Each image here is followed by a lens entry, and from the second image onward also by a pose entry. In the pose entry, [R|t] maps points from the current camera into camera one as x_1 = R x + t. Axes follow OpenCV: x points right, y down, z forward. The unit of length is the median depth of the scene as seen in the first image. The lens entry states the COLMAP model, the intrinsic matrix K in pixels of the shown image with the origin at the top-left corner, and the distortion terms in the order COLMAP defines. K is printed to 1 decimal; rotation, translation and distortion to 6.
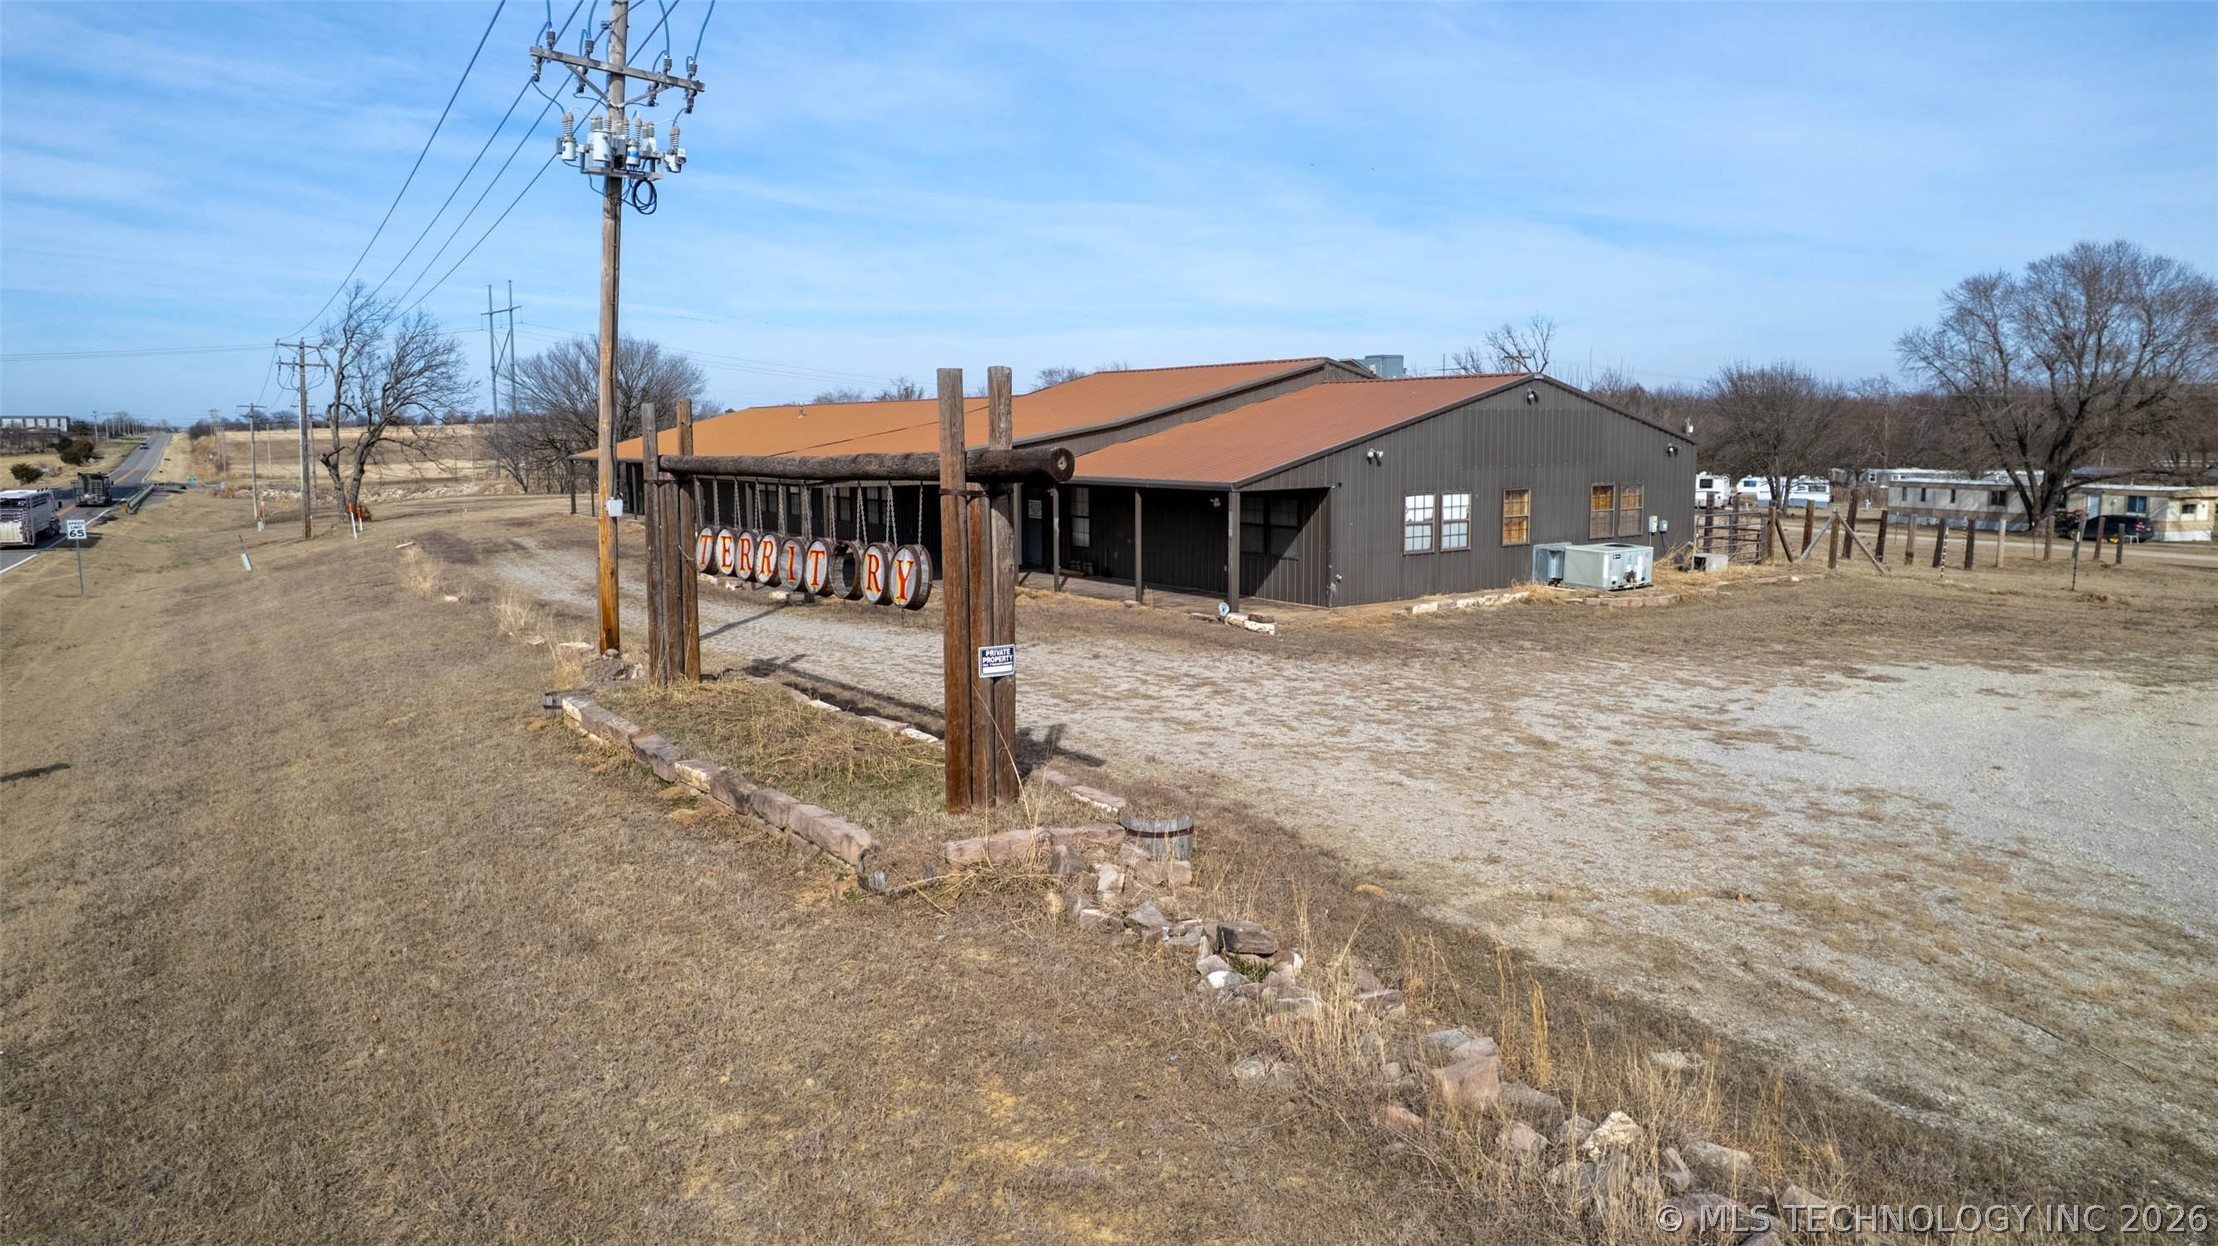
lens RADIAL K [[1417.3, 0, 1105.8], [0, 1417.3, 619.0], [0, 0, 1]] dist [-0.075212, 0.067519]
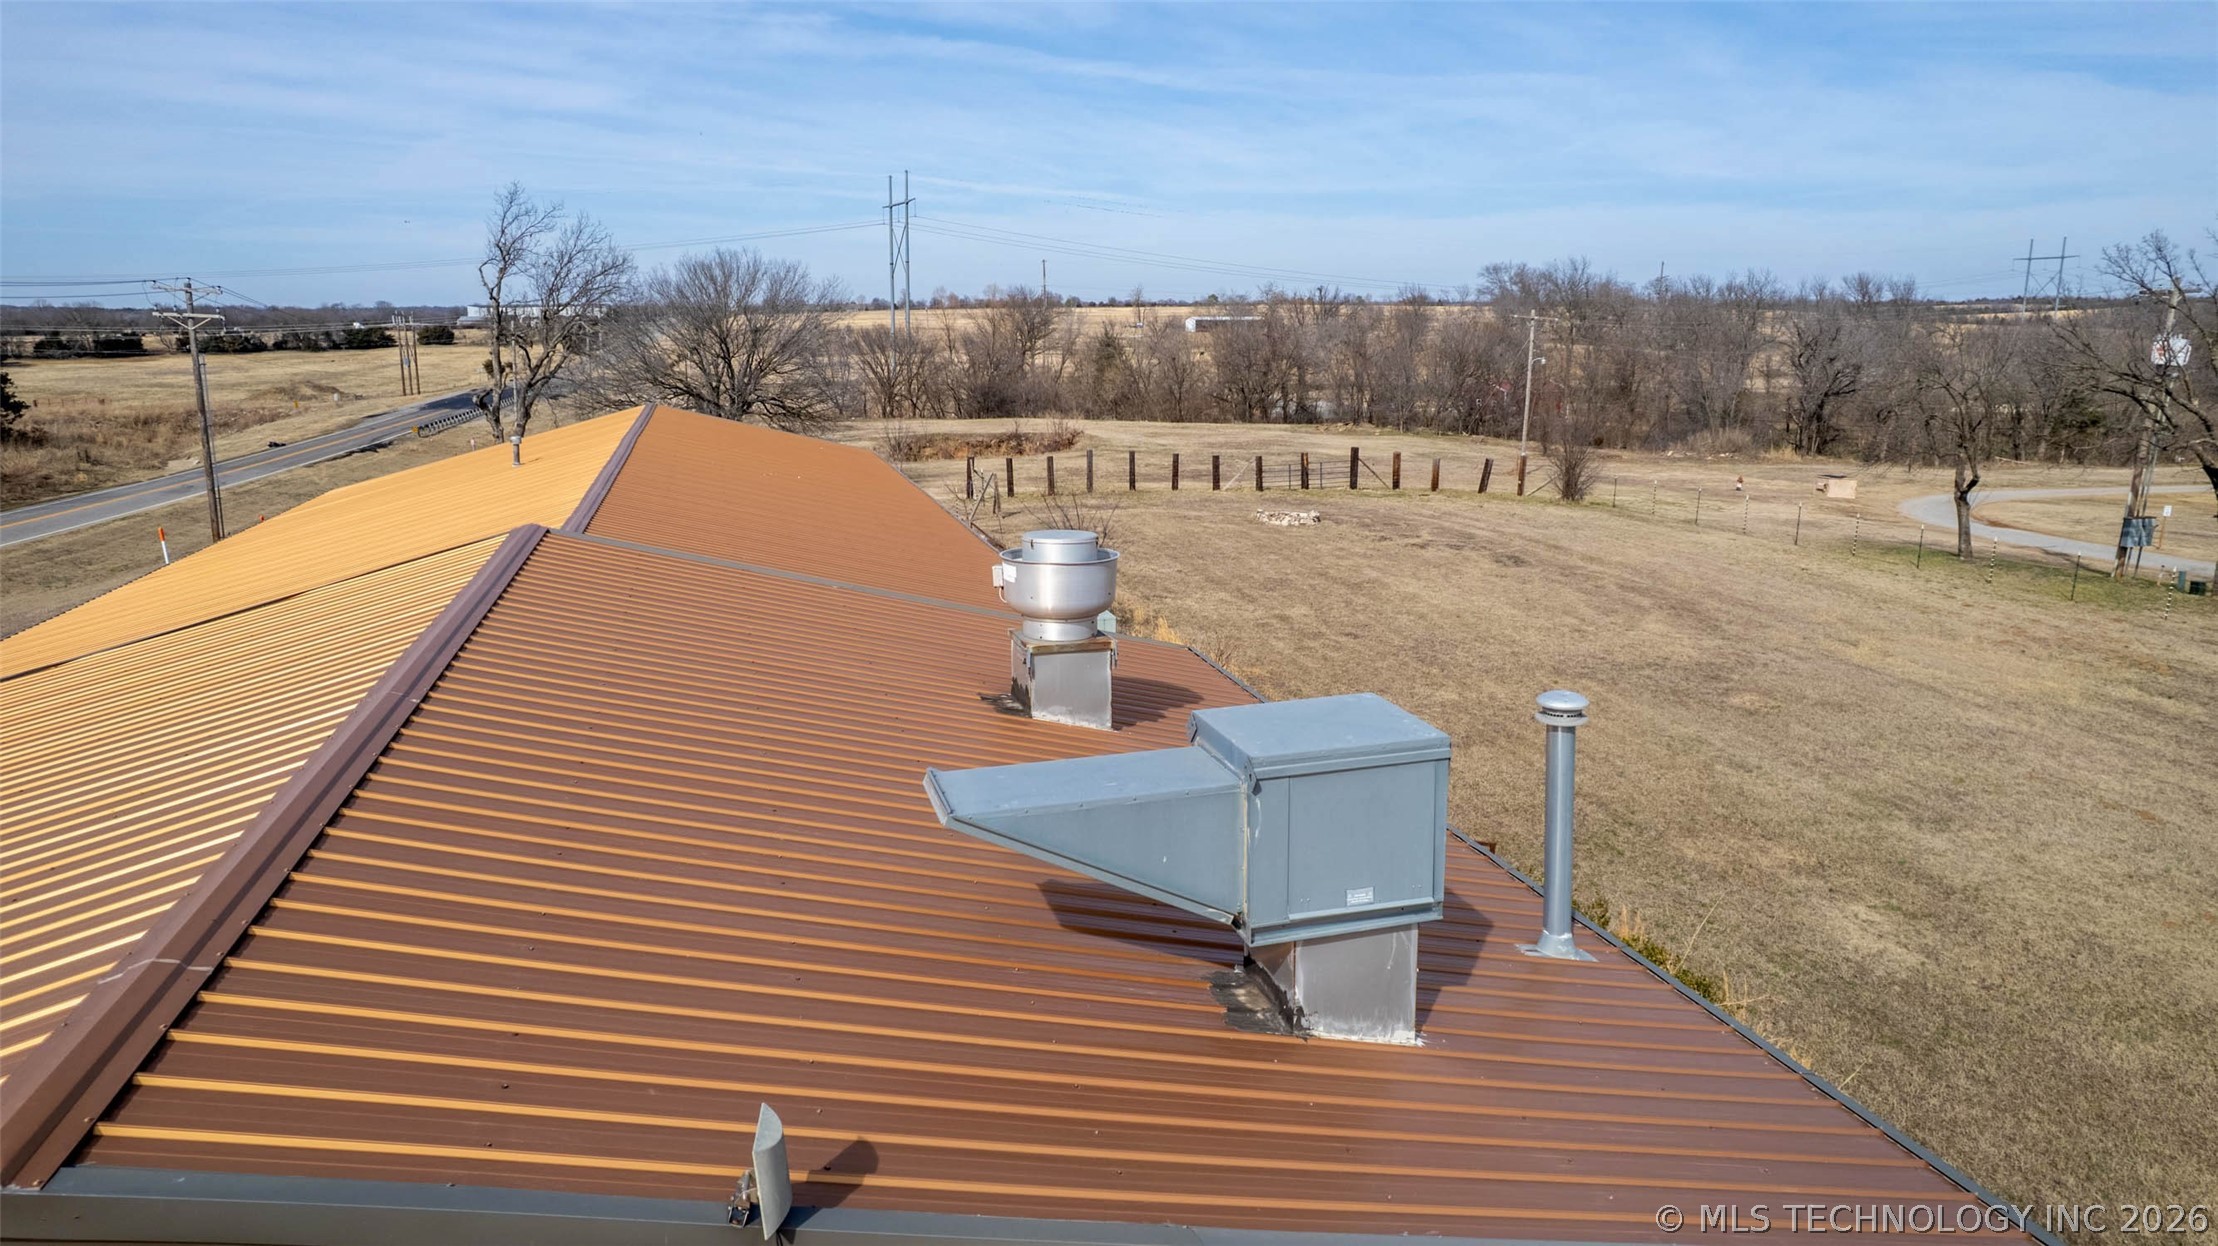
lens RADIAL K [[1412.9, 0, 1105.5], [0, 1412.9, 626.6], [0, 0, 1]] dist [-0.070734, 0.067068]
pose [[0.941671, 0.078687, -0.327208, 0.292830], [-0.050311, 0.994271, 0.094313, -0.272177], [0.332754, -0.072349, 0.940234, 1.123139]]
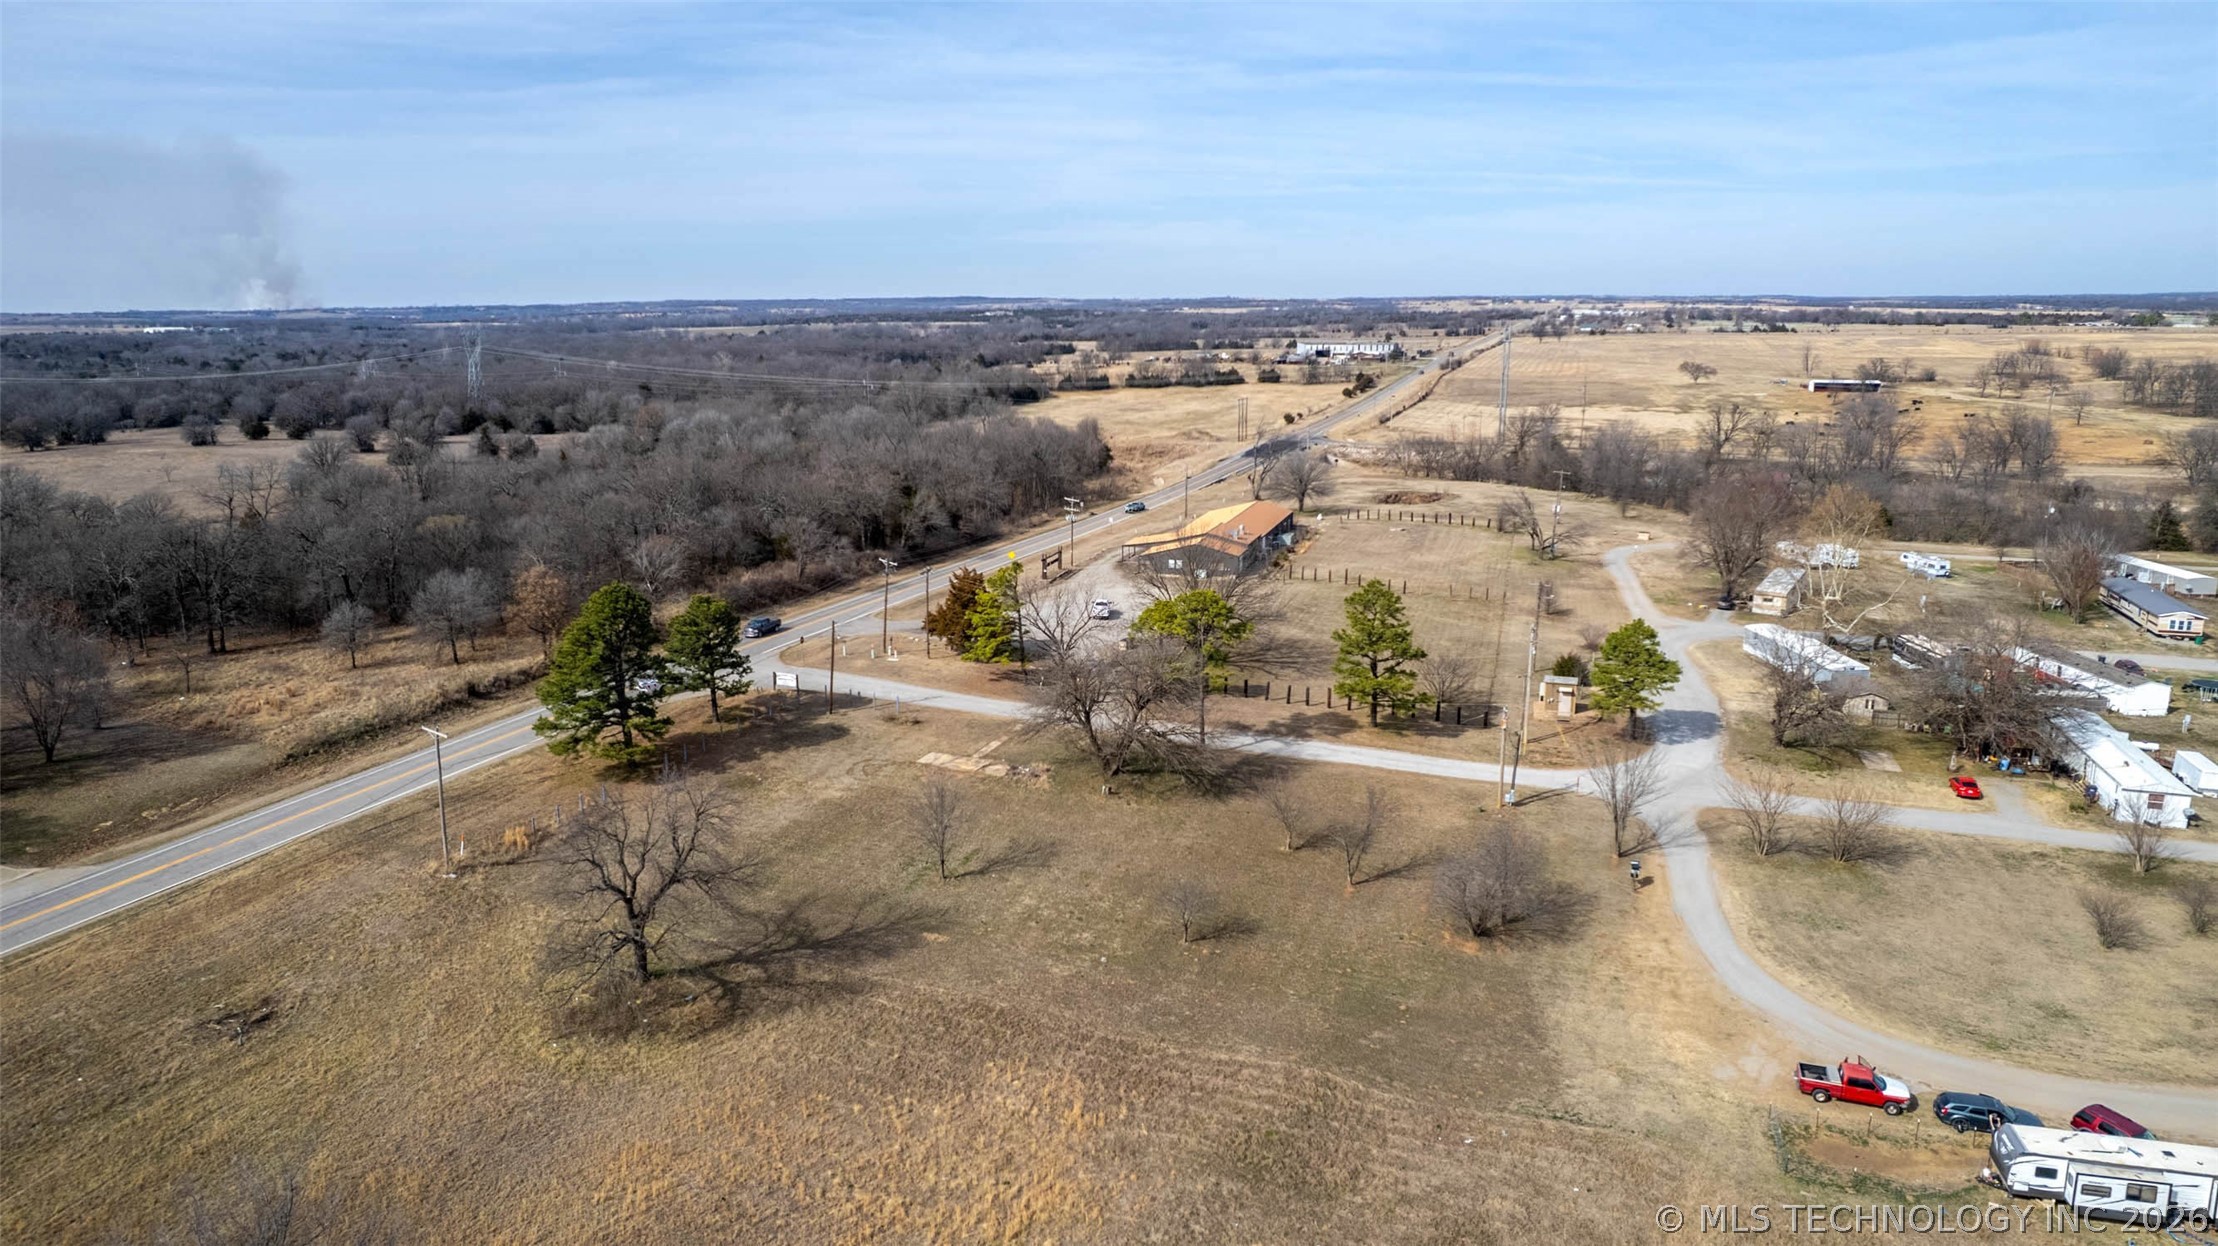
lens RADIAL K [[1417.3, 0, 1105.8], [0, 1417.3, 619.0], [0, 0, 1]] dist [-0.075212, 0.067519]
pose [[0.612372, 0.176280, -0.770666, 5.267514], [-0.102499, 0.984299, 0.143700, -0.741643], [0.783897, -0.009006, 0.620825, -3.478183]]
